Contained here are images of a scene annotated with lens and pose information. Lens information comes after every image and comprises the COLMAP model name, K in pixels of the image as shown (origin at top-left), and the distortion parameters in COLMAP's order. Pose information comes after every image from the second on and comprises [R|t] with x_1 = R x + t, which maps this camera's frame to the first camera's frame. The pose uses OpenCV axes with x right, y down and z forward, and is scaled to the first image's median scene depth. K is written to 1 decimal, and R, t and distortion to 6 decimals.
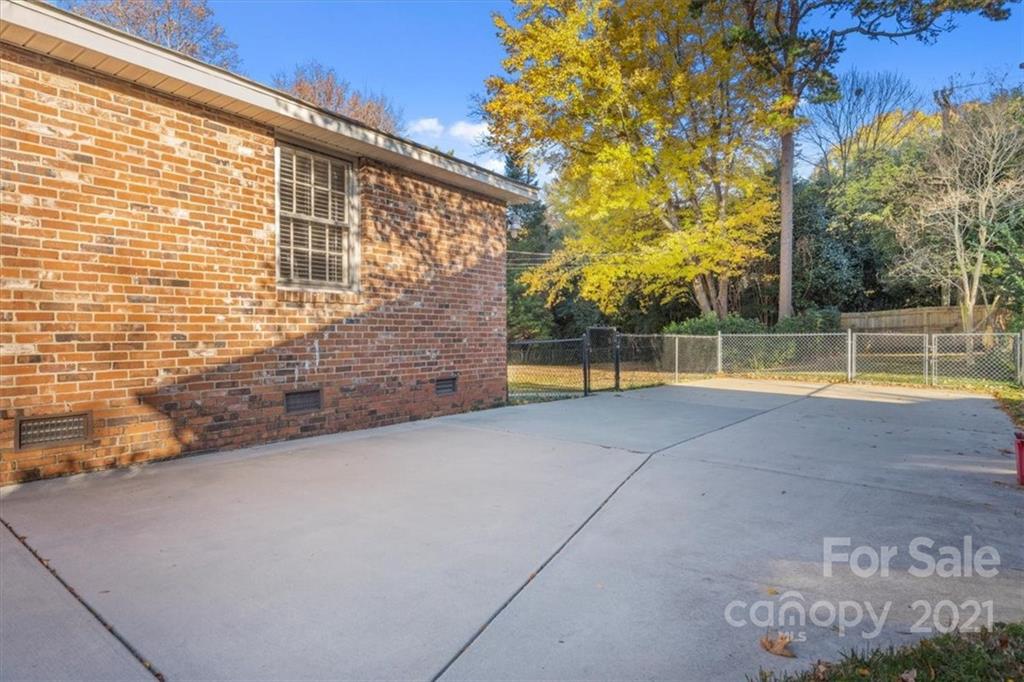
lens RADIAL K [[470.3, 0, 511.3], [0, 470.3, 336.3], [0, 0, 1]] dist [0.001789, 0.001254]
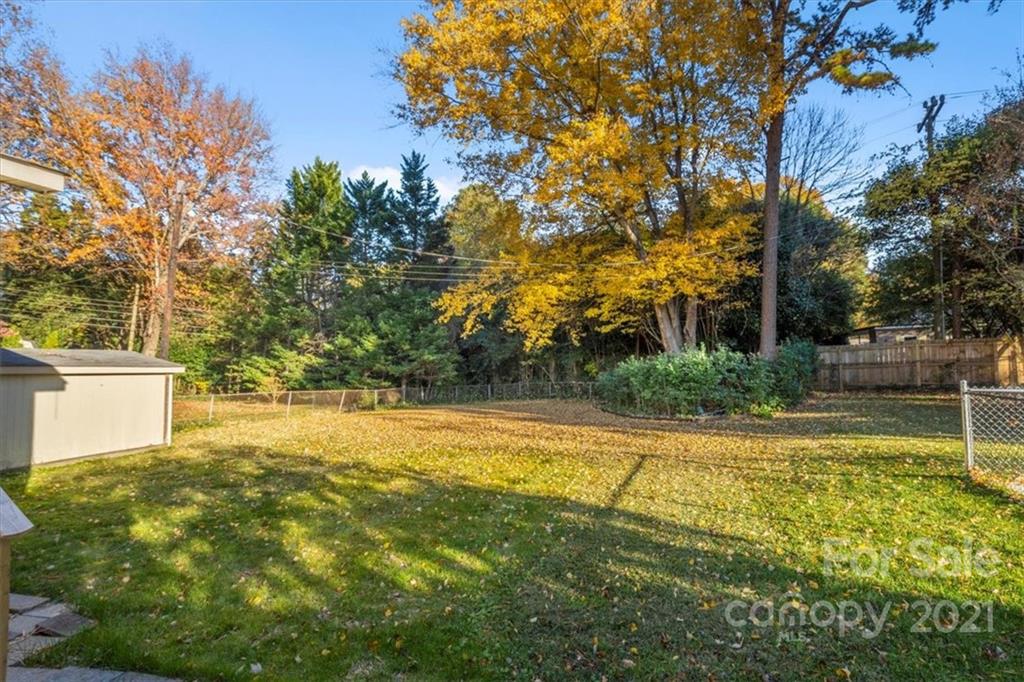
lens RADIAL K [[470.3, 0, 511.3], [0, 470.3, 336.3], [0, 0, 1]] dist [0.001789, 0.001254]
pose [[0.970691, 0.006831, 0.240234, -0.040562], [0.009592, 0.997698, -0.067127, -0.009160], [-0.240139, 0.067464, 0.968391, 0.201612]]
